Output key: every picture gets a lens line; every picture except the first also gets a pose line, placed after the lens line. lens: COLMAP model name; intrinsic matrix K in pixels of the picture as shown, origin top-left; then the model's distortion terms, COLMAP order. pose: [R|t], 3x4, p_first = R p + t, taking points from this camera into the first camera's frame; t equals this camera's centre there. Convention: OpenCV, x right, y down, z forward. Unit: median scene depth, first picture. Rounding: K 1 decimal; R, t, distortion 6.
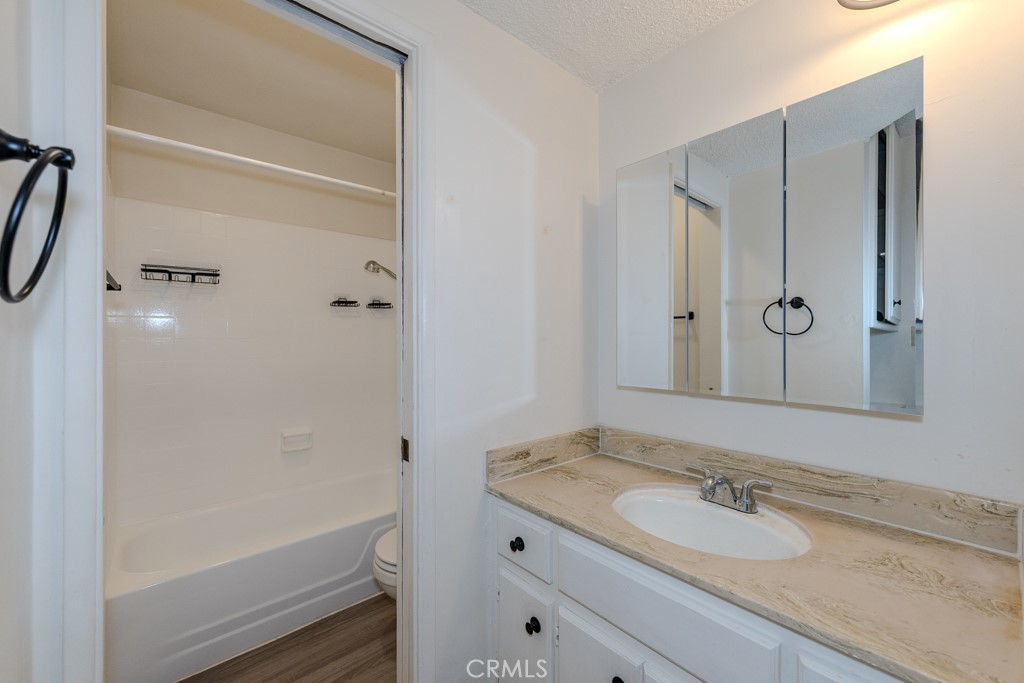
lens RADIAL K [[409.6, 0, 512.0], [0, 409.6, 341.5], [0, 0, 1]] dist [0.020529, -0.009383]
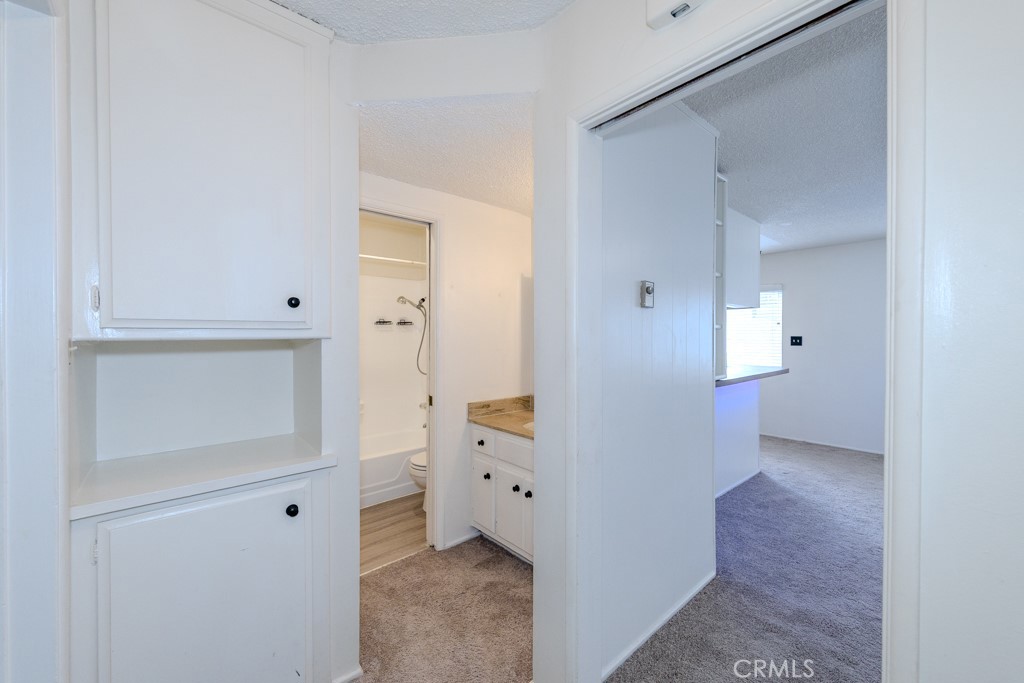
lens RADIAL K [[409.6, 0, 512.0], [0, 409.6, 341.5], [0, 0, 1]] dist [0.020529, -0.009383]
pose [[0.999993, 0.003638, 0.000478, 0.129854], [-0.003641, 0.999975, 0.006064, -0.051210], [-0.000456, -0.006065, 0.999982, -0.890851]]
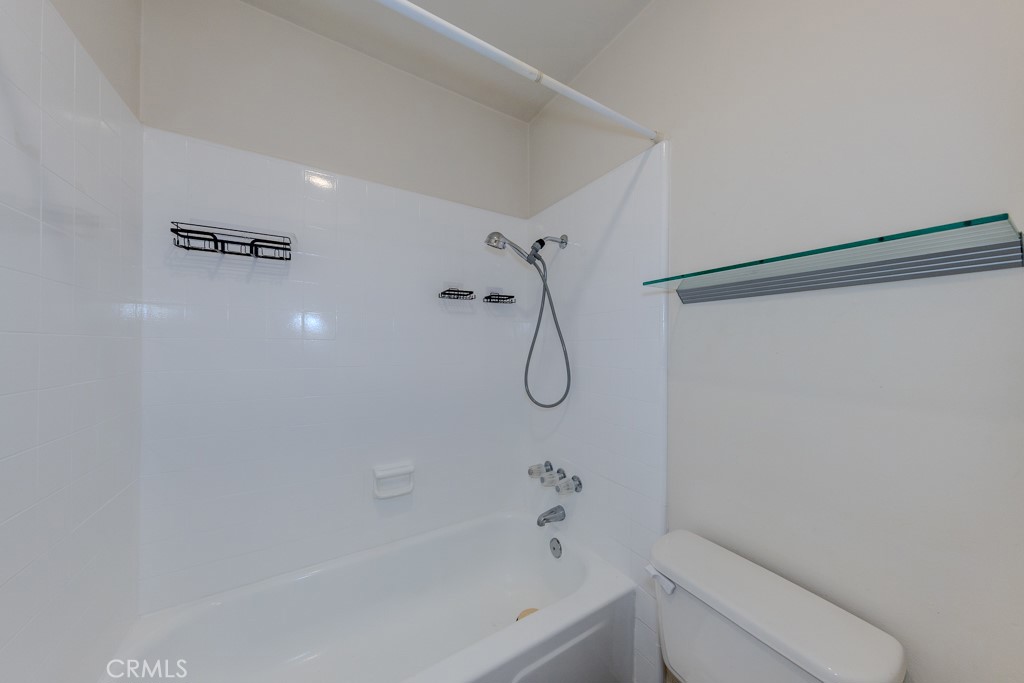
lens RADIAL K [[325.8, 0, 513.4], [0, 325.8, 347.6], [0, 0, 1]] dist [0.000731, 0.000047]
pose [[0.985499, 0.016111, -0.168916, -0.325719], [-0.015065, 0.999859, 0.007471, -0.004974], [0.169012, -0.004818, 0.985602, 0.691894]]
